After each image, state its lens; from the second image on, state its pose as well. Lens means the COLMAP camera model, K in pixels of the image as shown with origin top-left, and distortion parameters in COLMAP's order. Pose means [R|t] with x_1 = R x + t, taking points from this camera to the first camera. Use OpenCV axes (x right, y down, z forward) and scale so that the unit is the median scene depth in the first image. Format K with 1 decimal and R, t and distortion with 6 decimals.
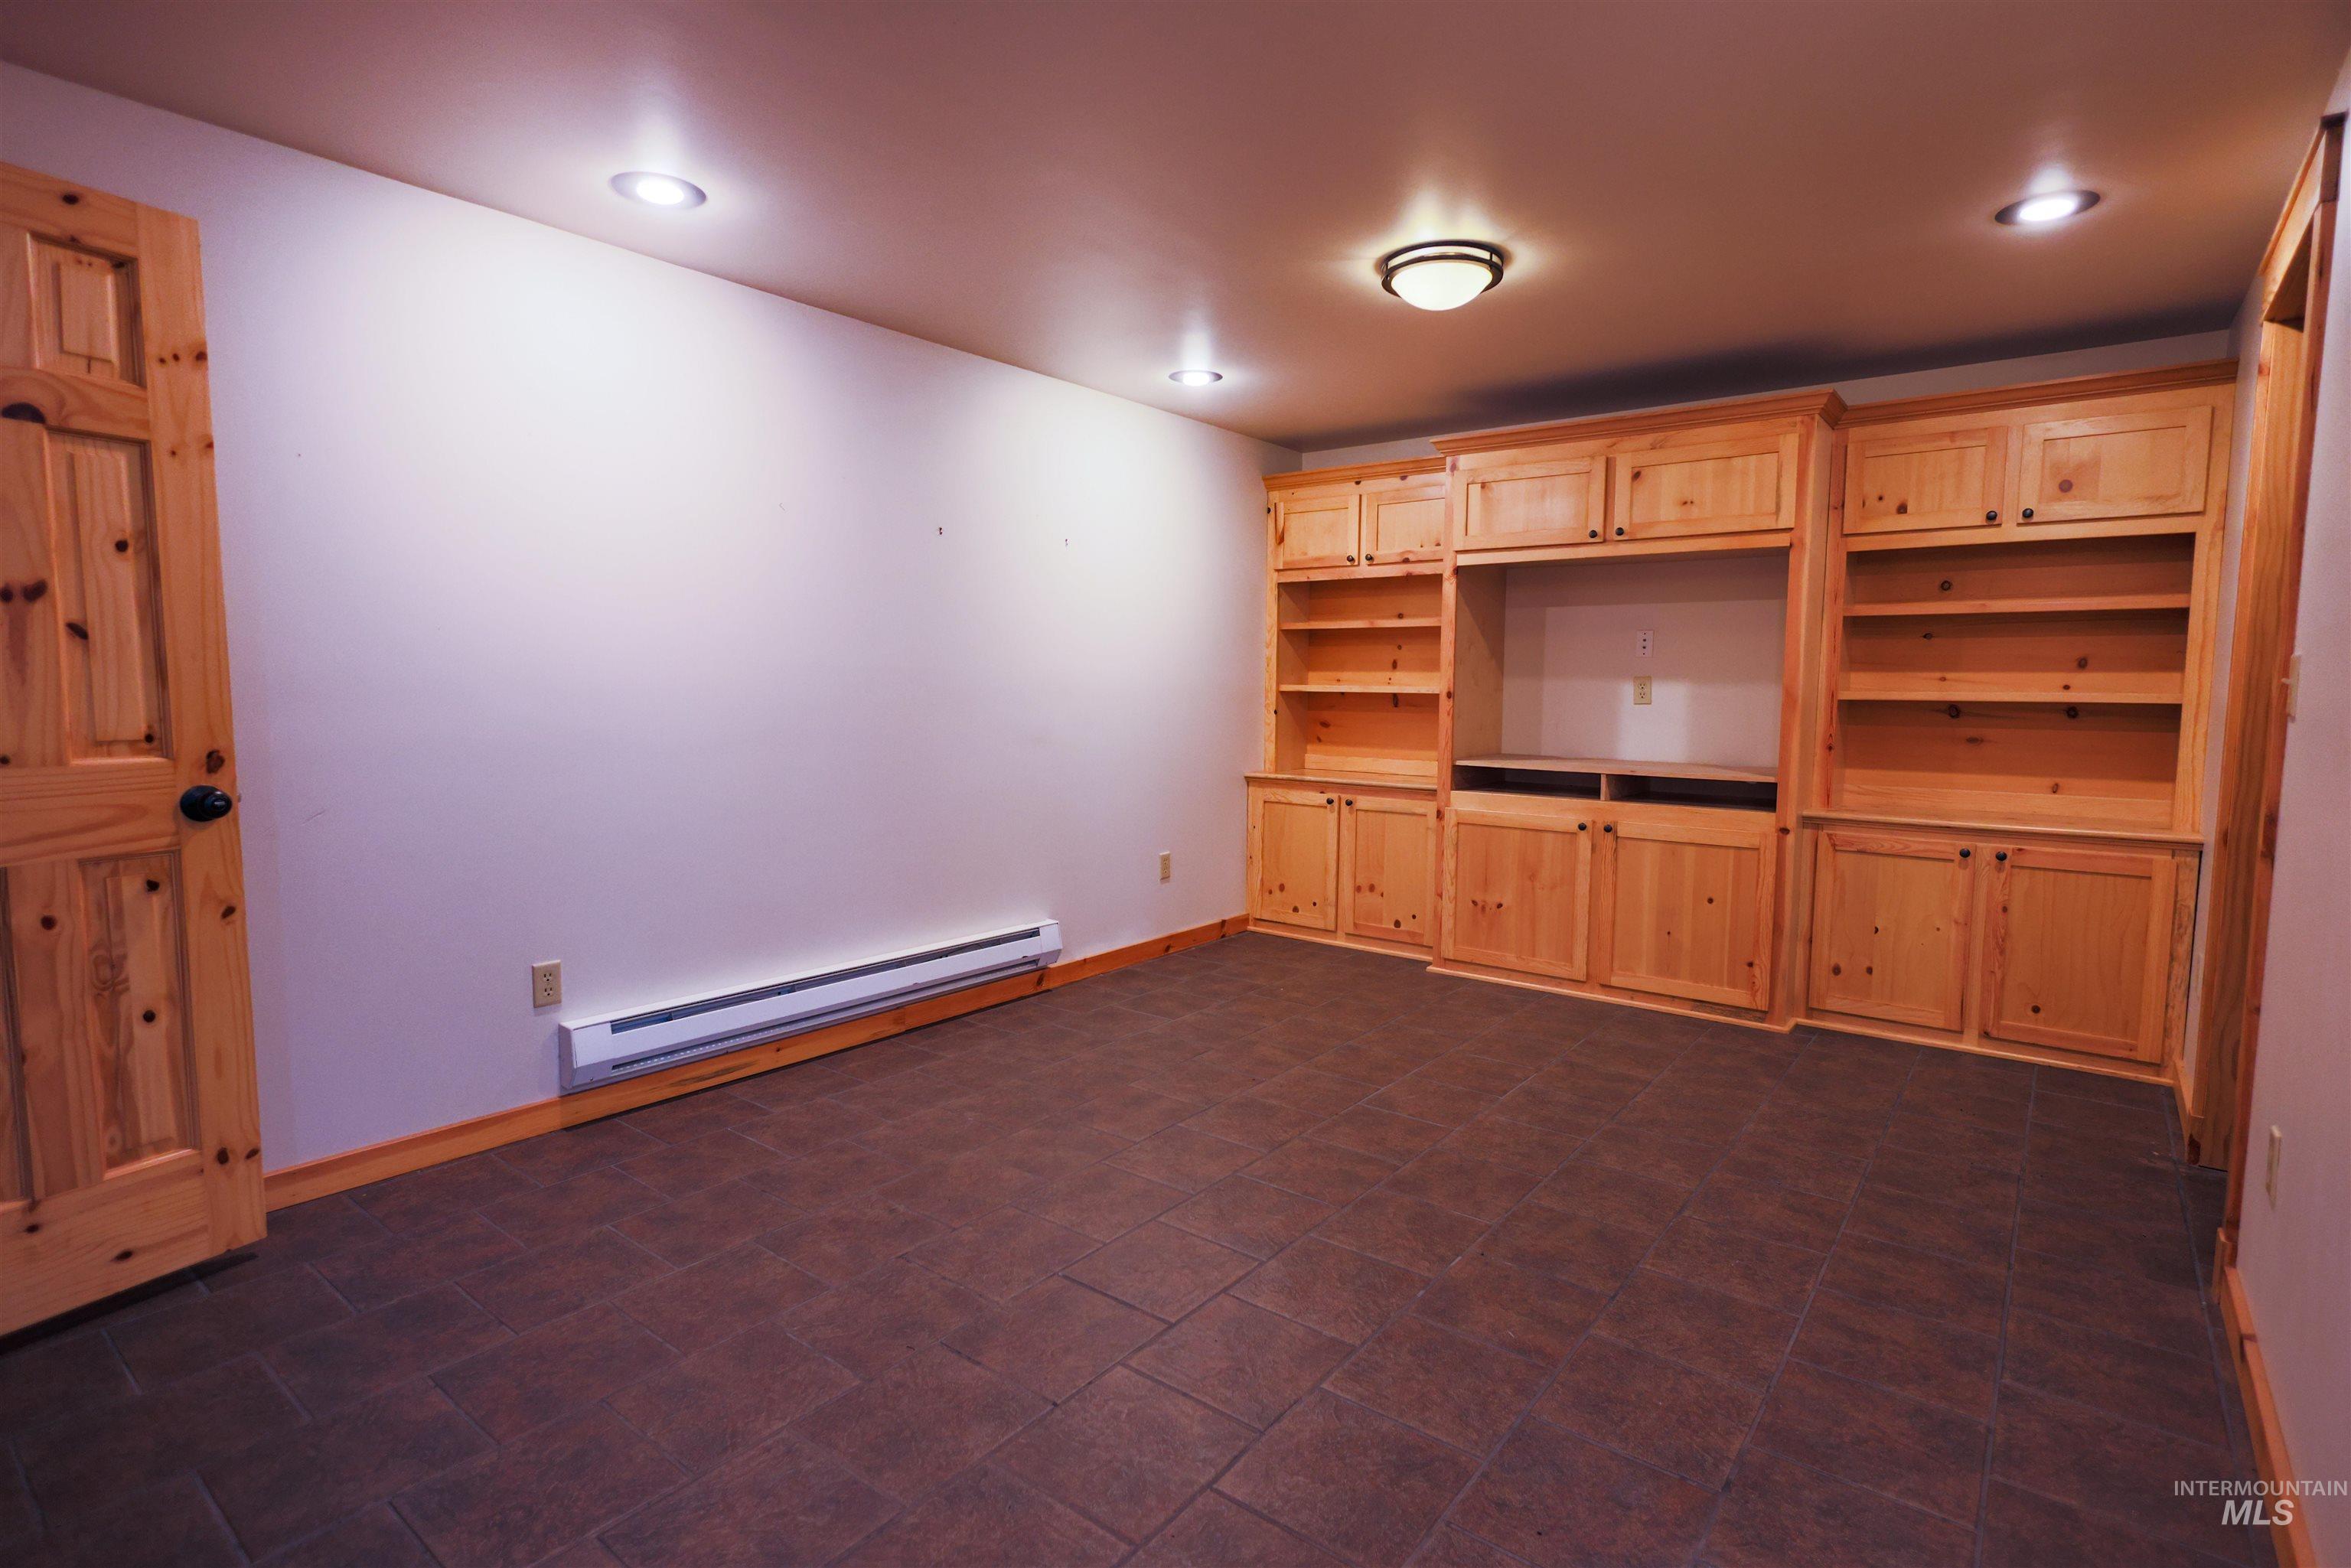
lens RADIAL K [[1148.2, 0, 1174.3], [0, 1148.2, 784.3], [0, 0, 1]] dist [-0.004663, 0.003454]
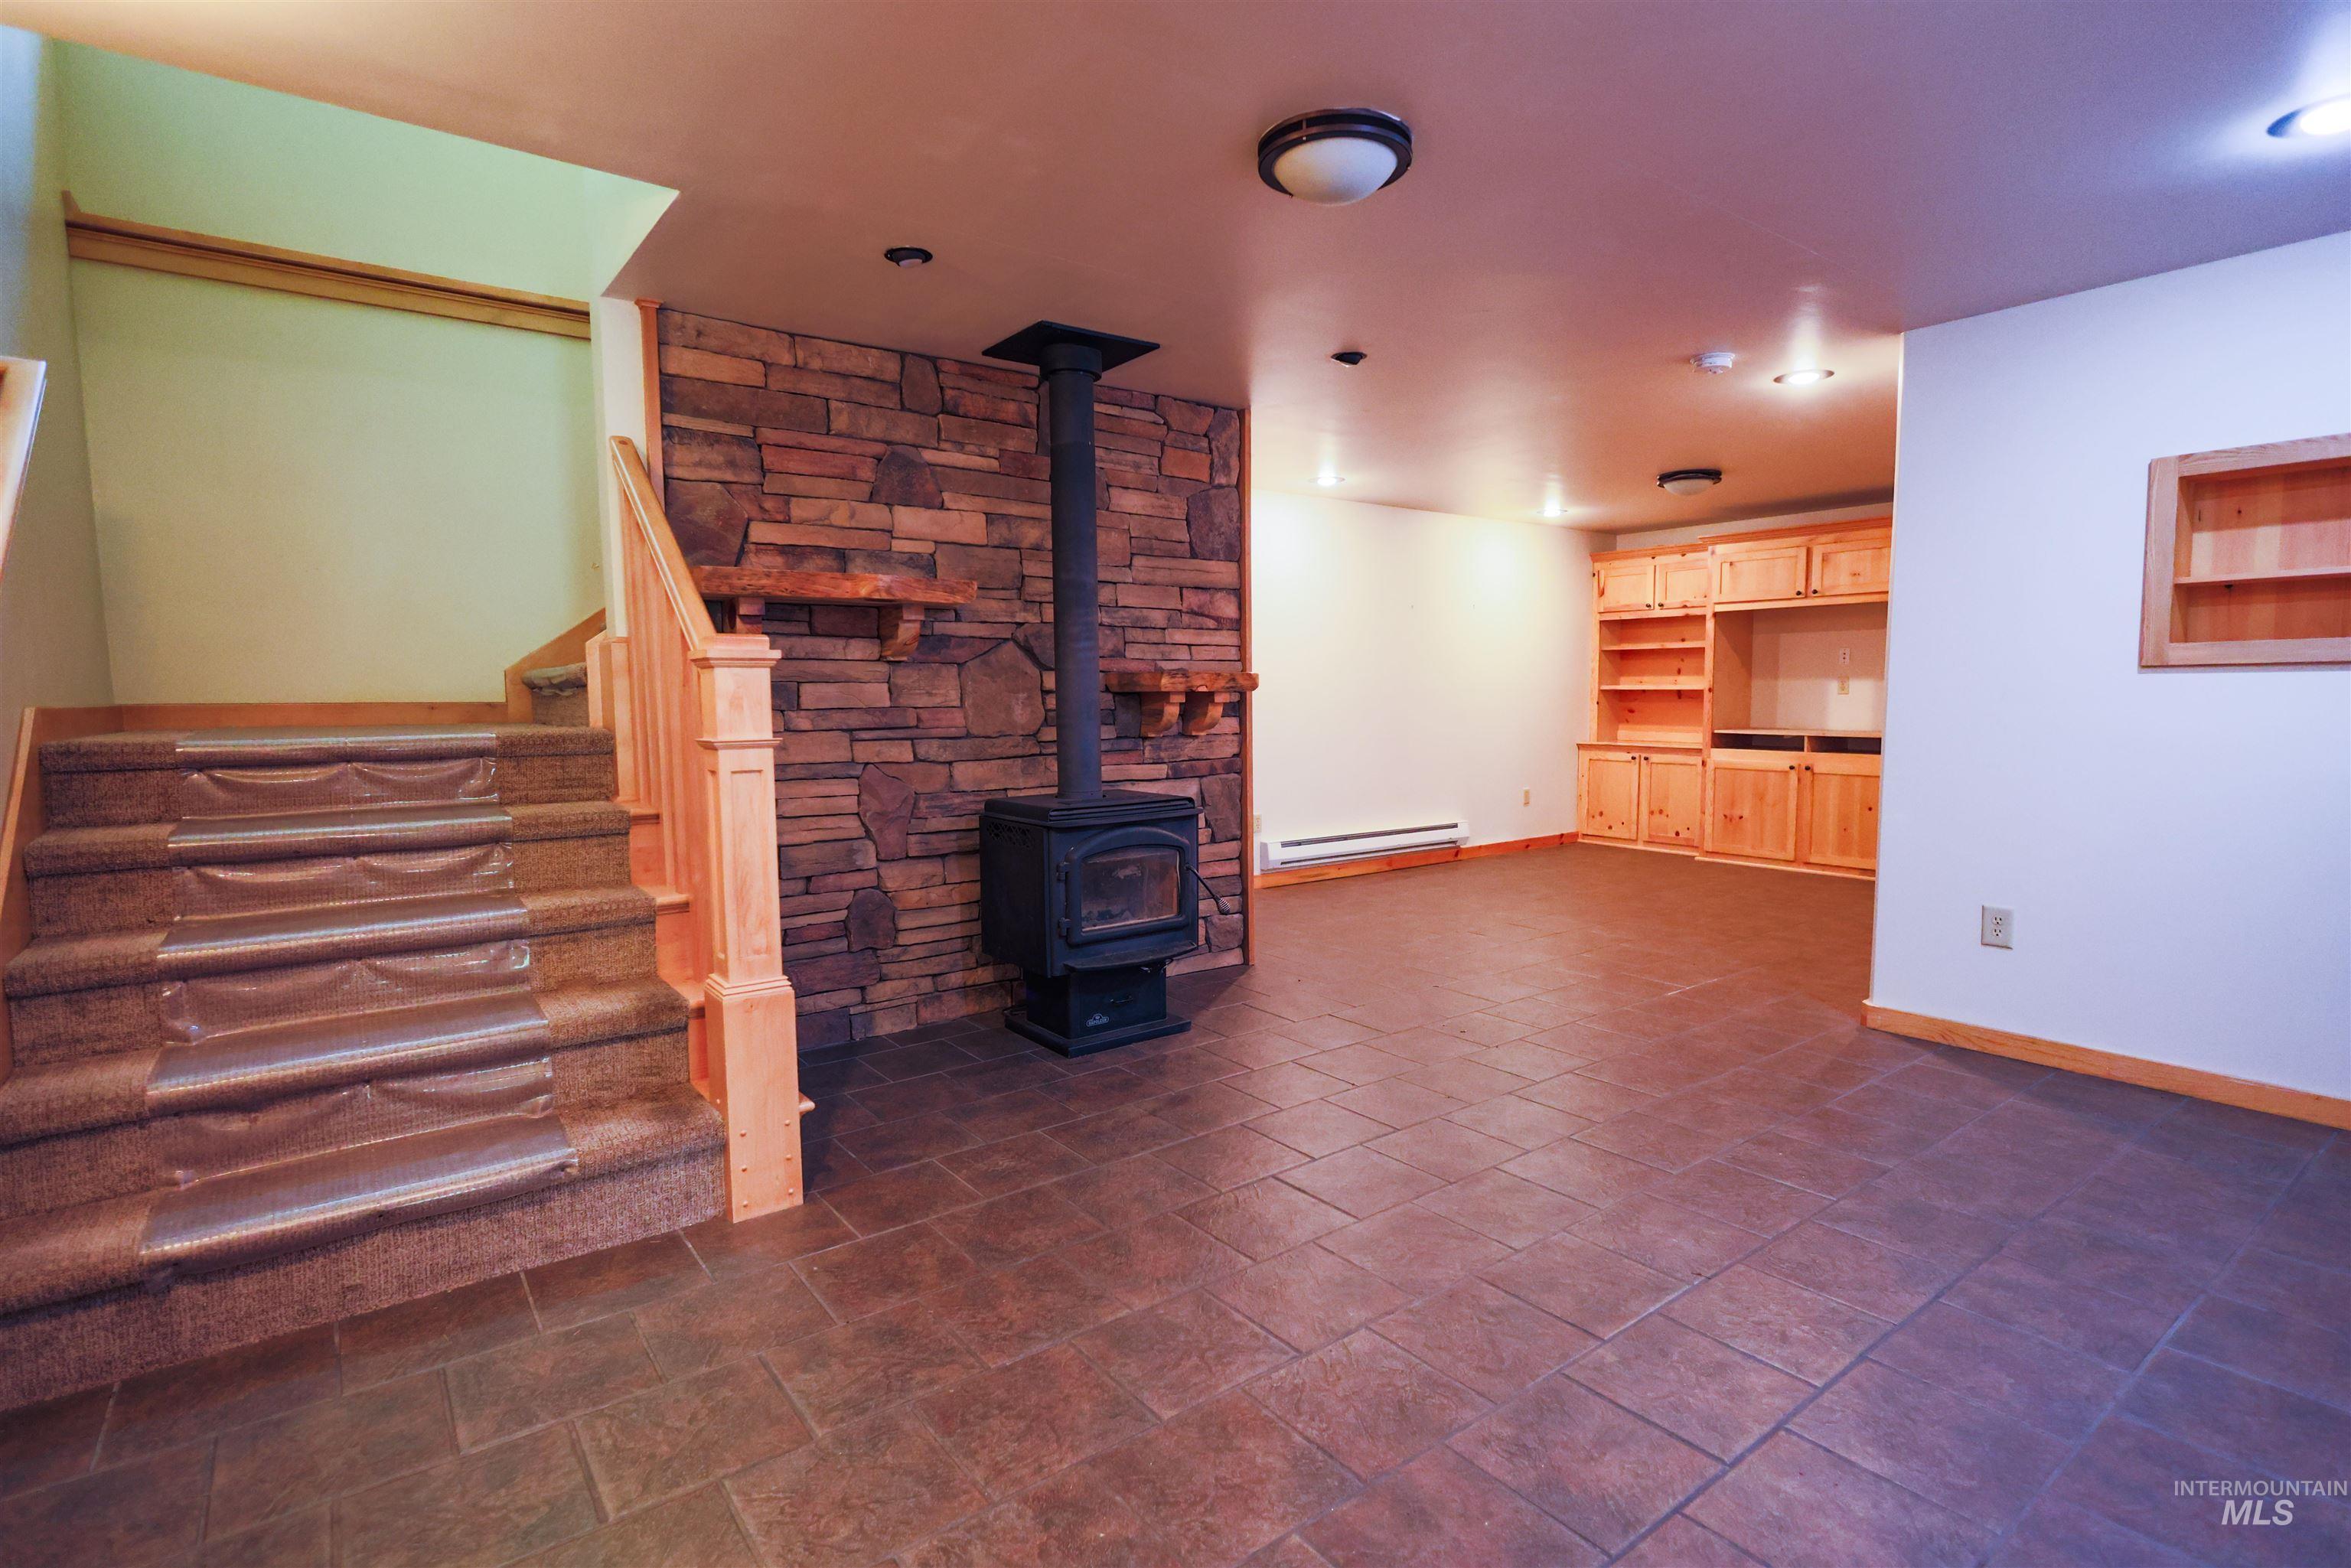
lens RADIAL K [[1148.2, 0, 1184.5], [0, 1148.2, 792.8], [0, 0, 1]] dist [-0.004663, 0.003454]
pose [[0.967984, 0.007012, -0.250914, -0.068988], [-0.006013, 0.999971, 0.004749, 0.060545], [0.250940, -0.003089, 0.967998, -0.713188]]
